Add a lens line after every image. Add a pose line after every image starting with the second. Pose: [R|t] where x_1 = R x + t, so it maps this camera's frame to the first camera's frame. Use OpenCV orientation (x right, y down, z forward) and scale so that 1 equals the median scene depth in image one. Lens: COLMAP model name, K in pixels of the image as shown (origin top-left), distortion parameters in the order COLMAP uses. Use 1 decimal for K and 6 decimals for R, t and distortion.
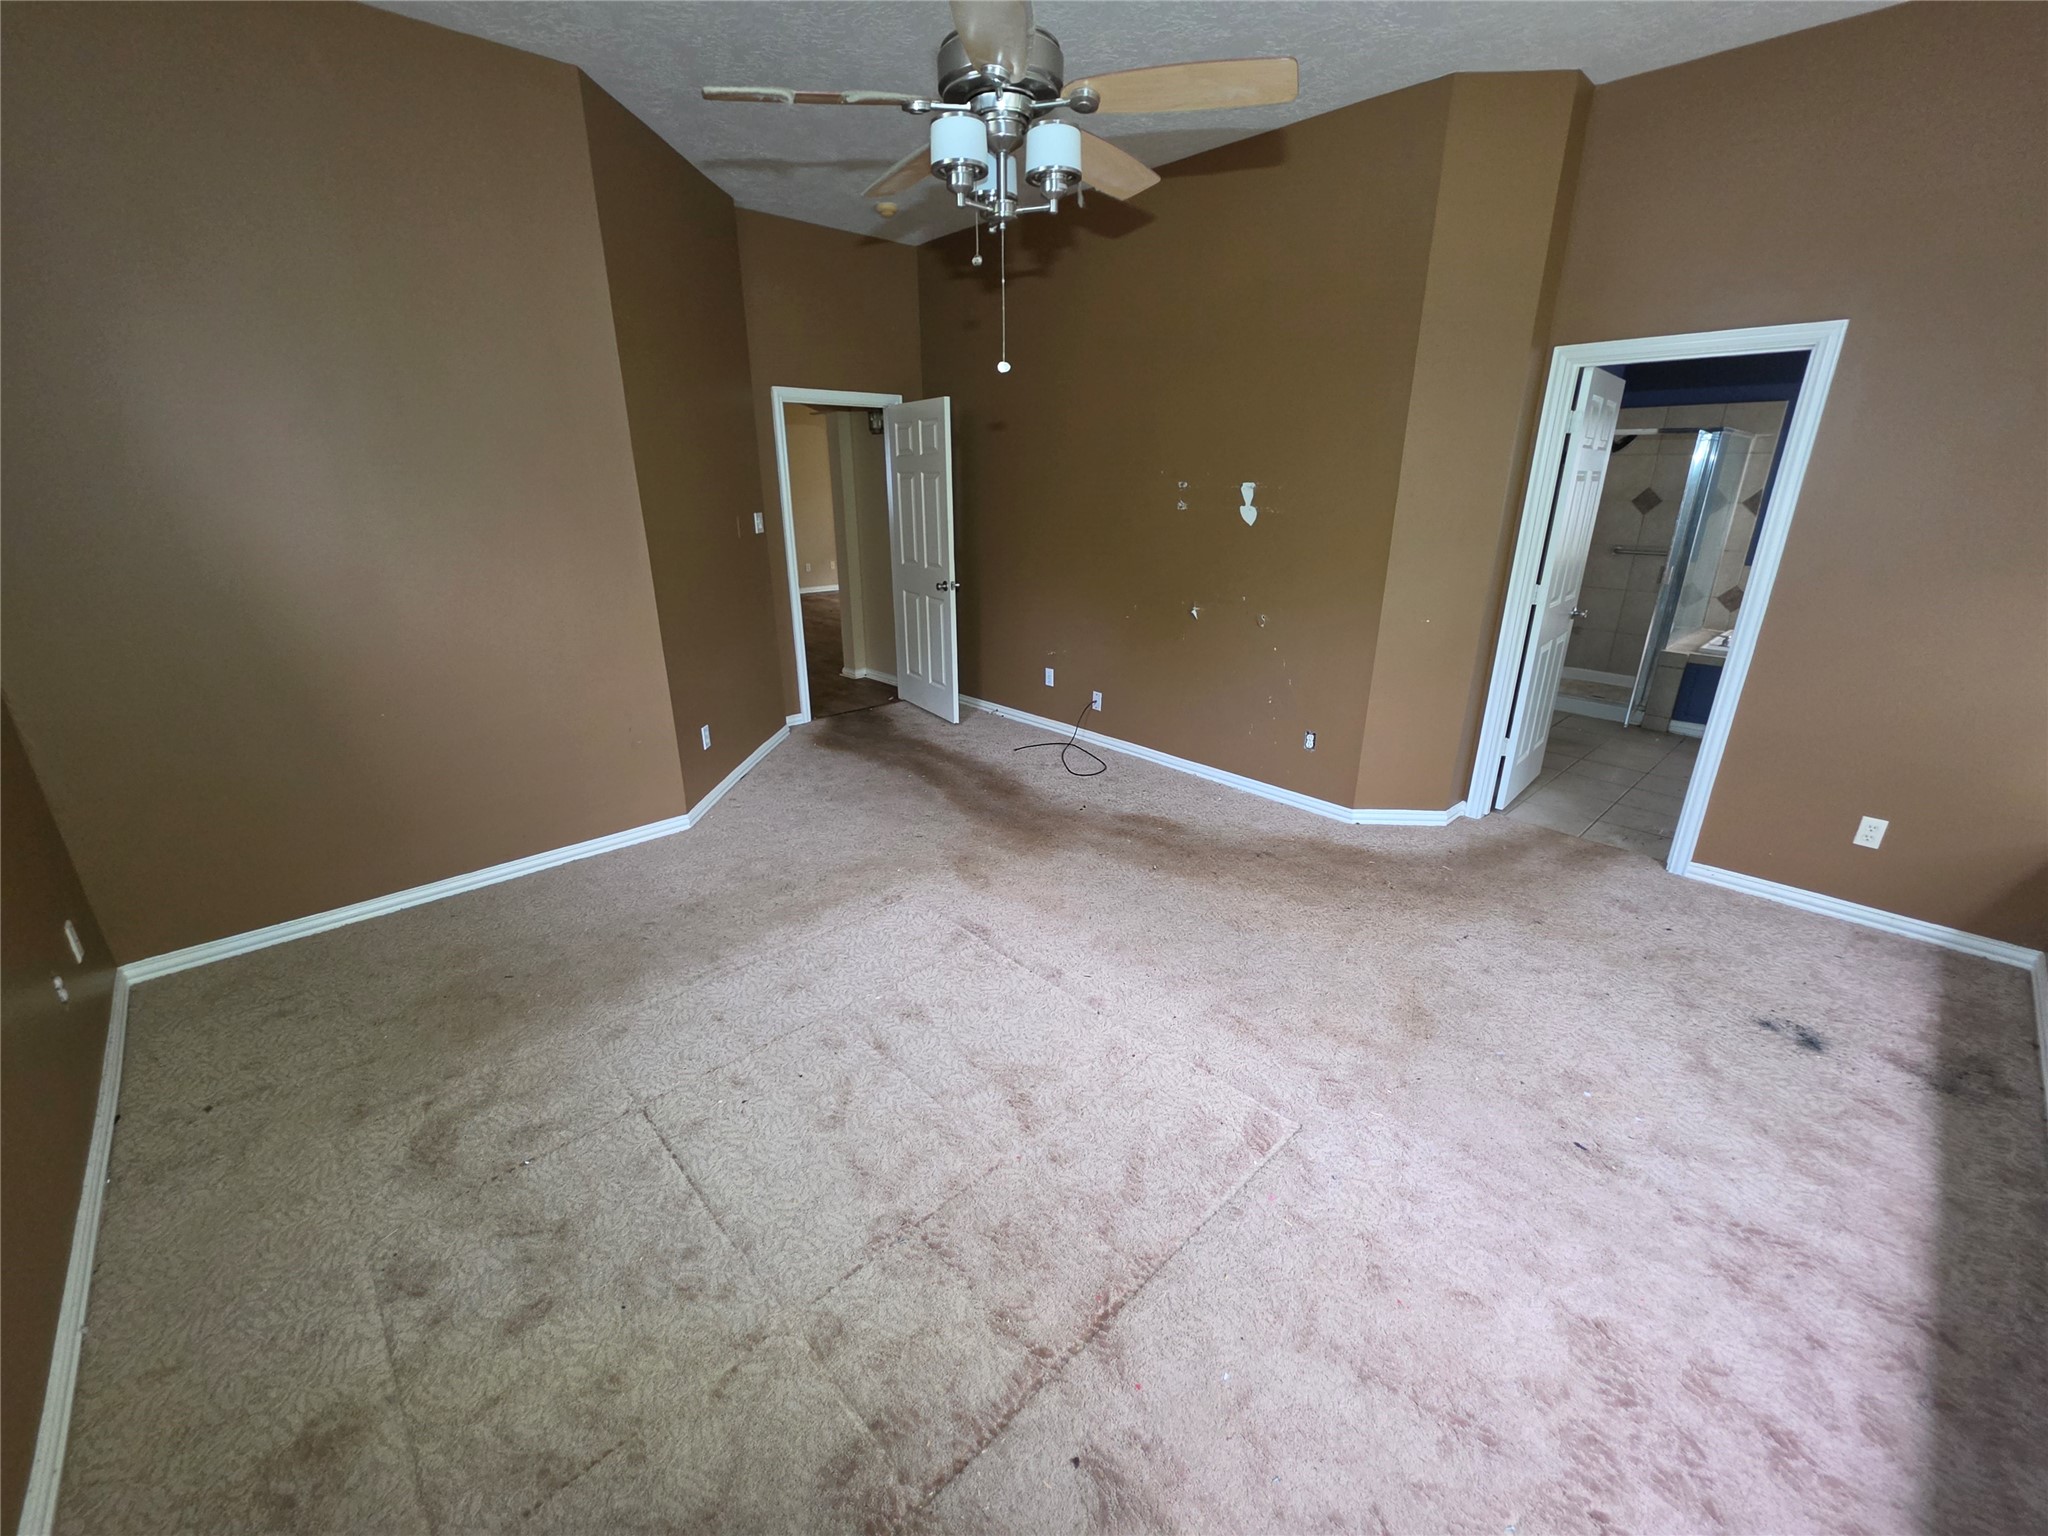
lens RADIAL K [[826.0, 0, 1021.5], [0, 826.0, 764.9], [0, 0, 1]] dist [-0.002984, 0.000254]
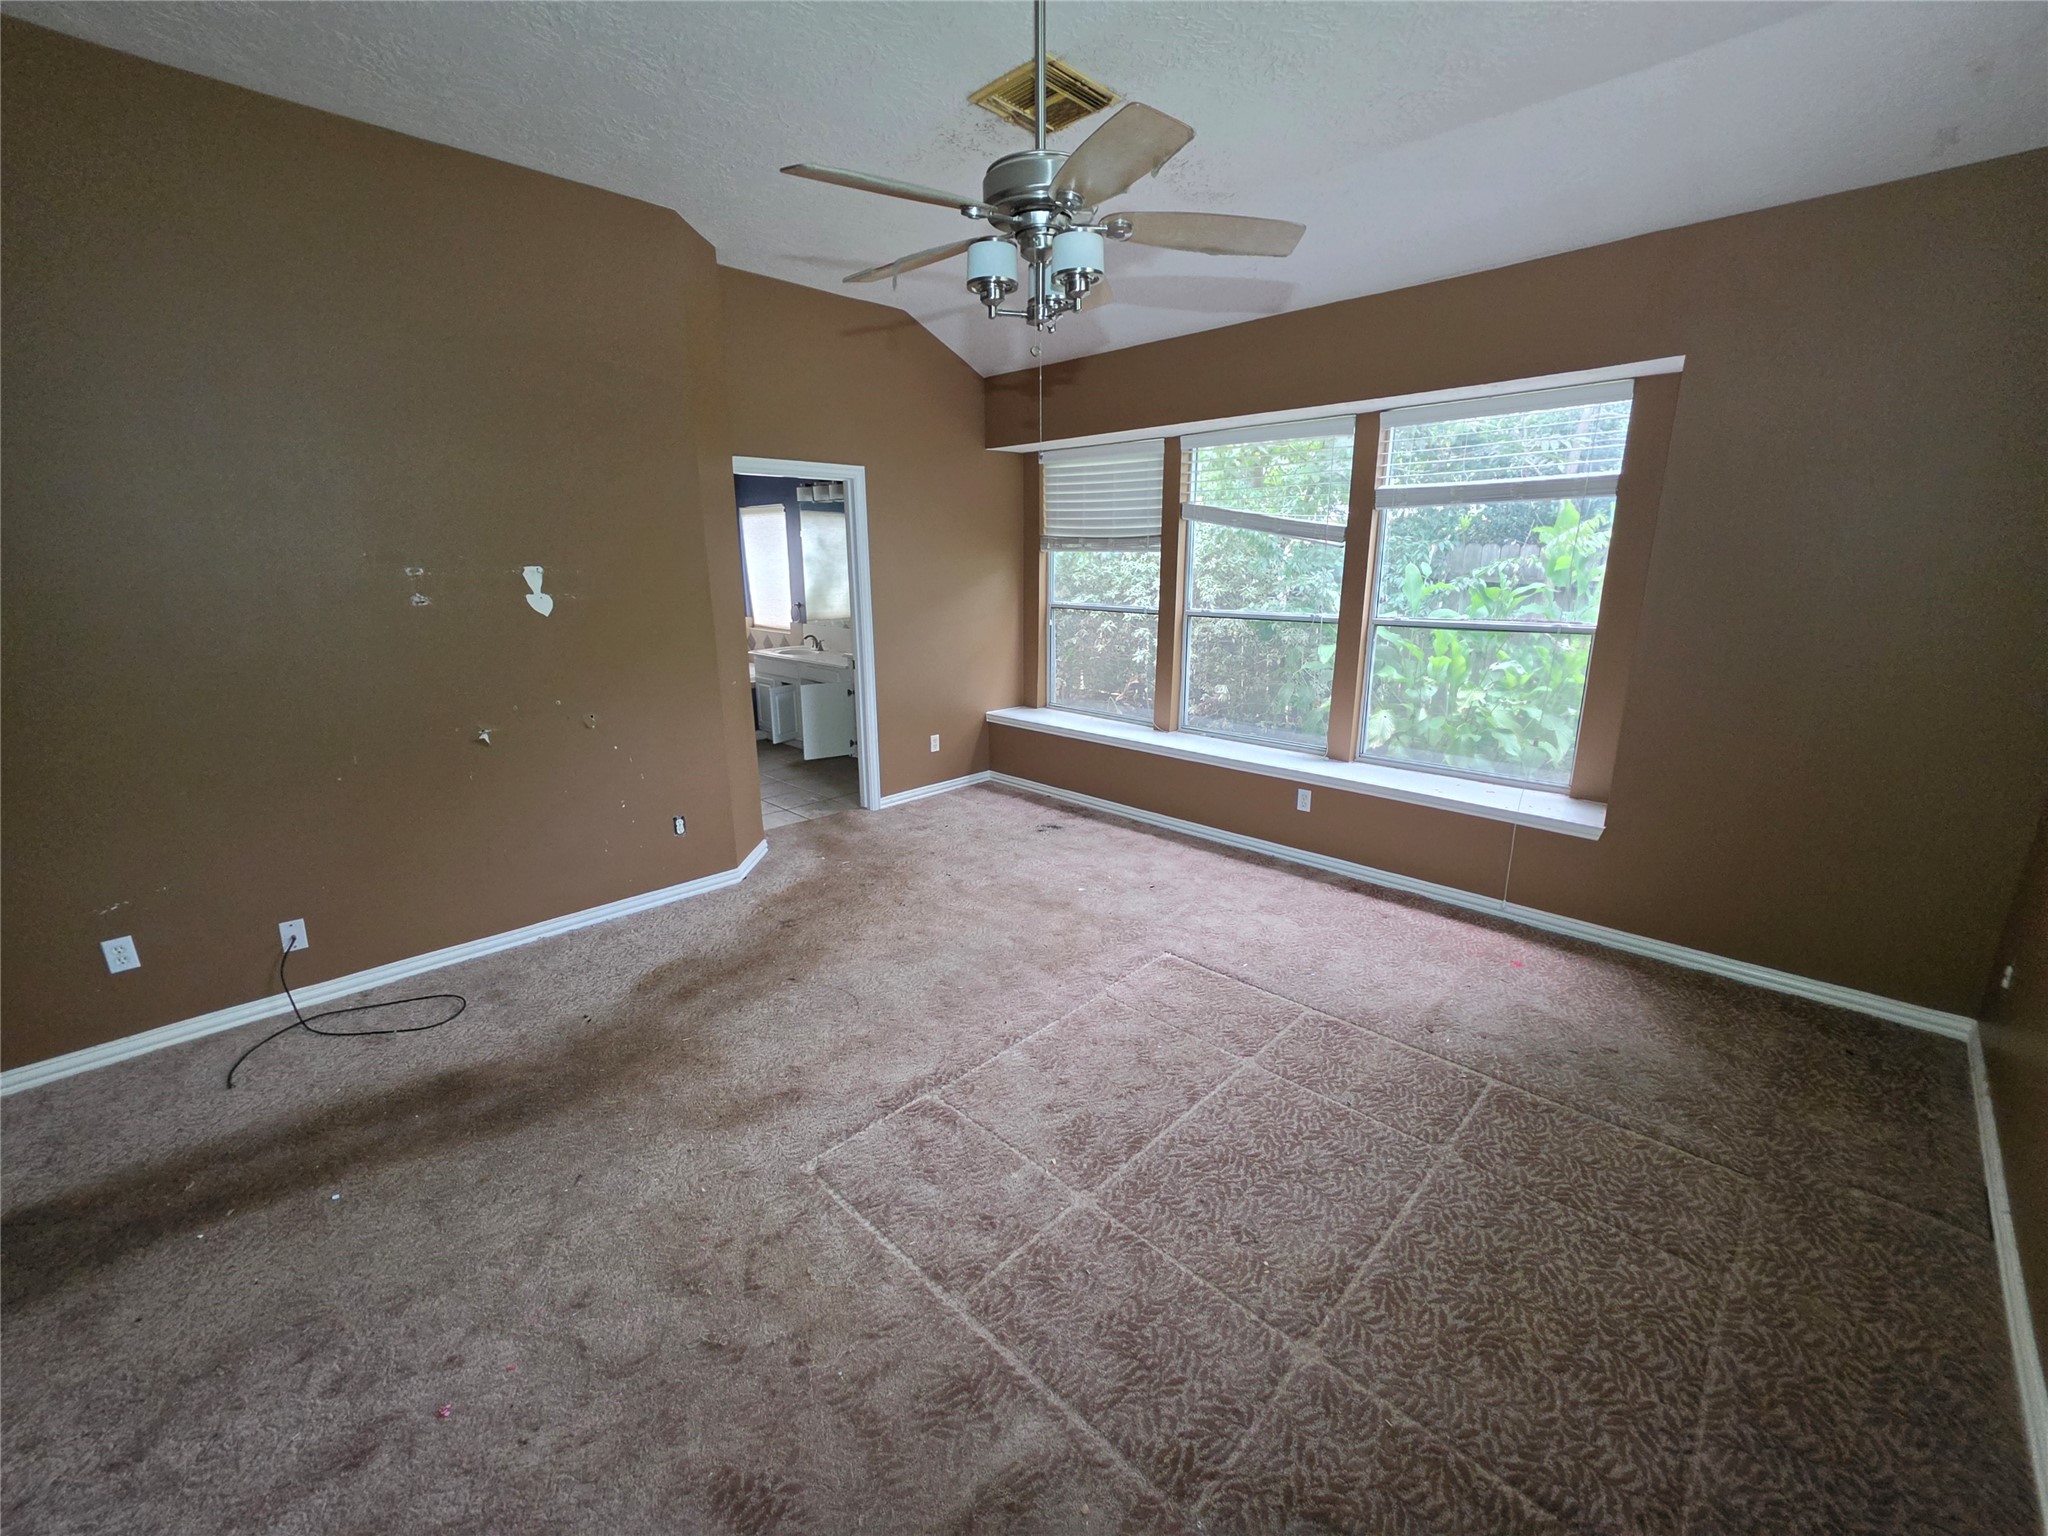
lens RADIAL K [[826.0, 0, 1021.5], [0, 826.0, 764.9], [0, 0, 1]] dist [-0.002984, 0.000254]
pose [[-0.036363, -0.248400, 0.967975, -0.649190], [0.337126, 0.908786, 0.245875, -0.220700], [-0.940757, 0.335270, 0.050696, 0.625521]]
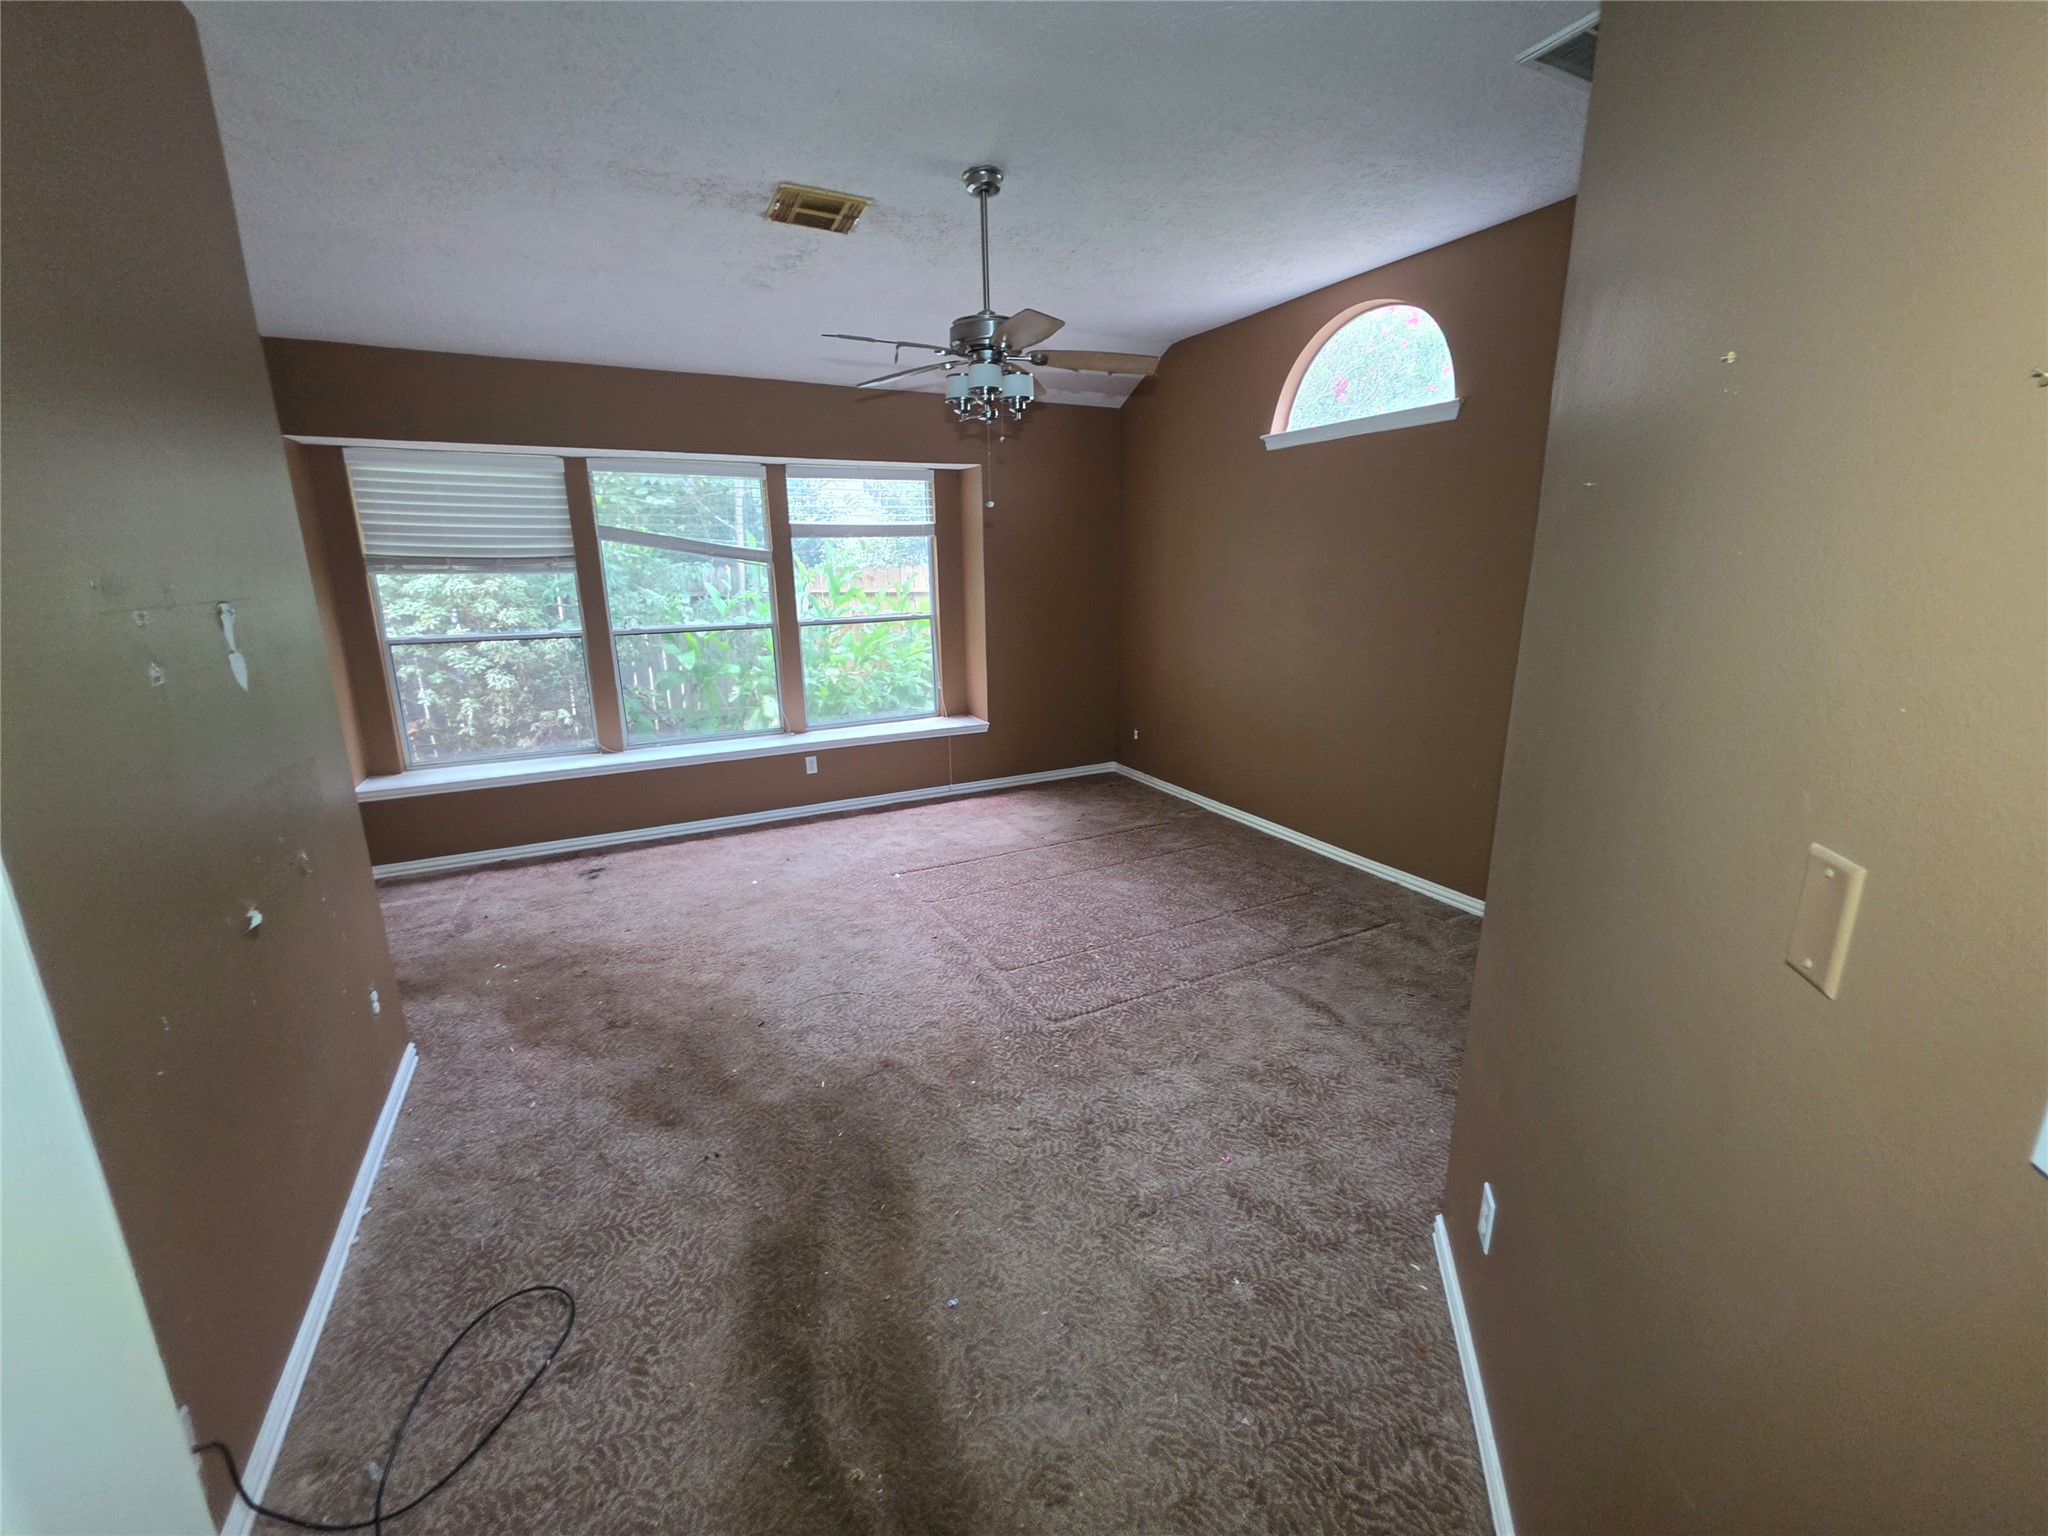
lens RADIAL K [[826.0, 0, 1021.5], [0, 826.0, 764.9], [0, 0, 1]] dist [-0.002984, 0.000254]
pose [[-0.960435, -0.056676, 0.272675, -0.308299], [0.102590, 0.838231, 0.535577, -0.513416], [-0.258919, 0.542361, -0.799253, 1.424756]]
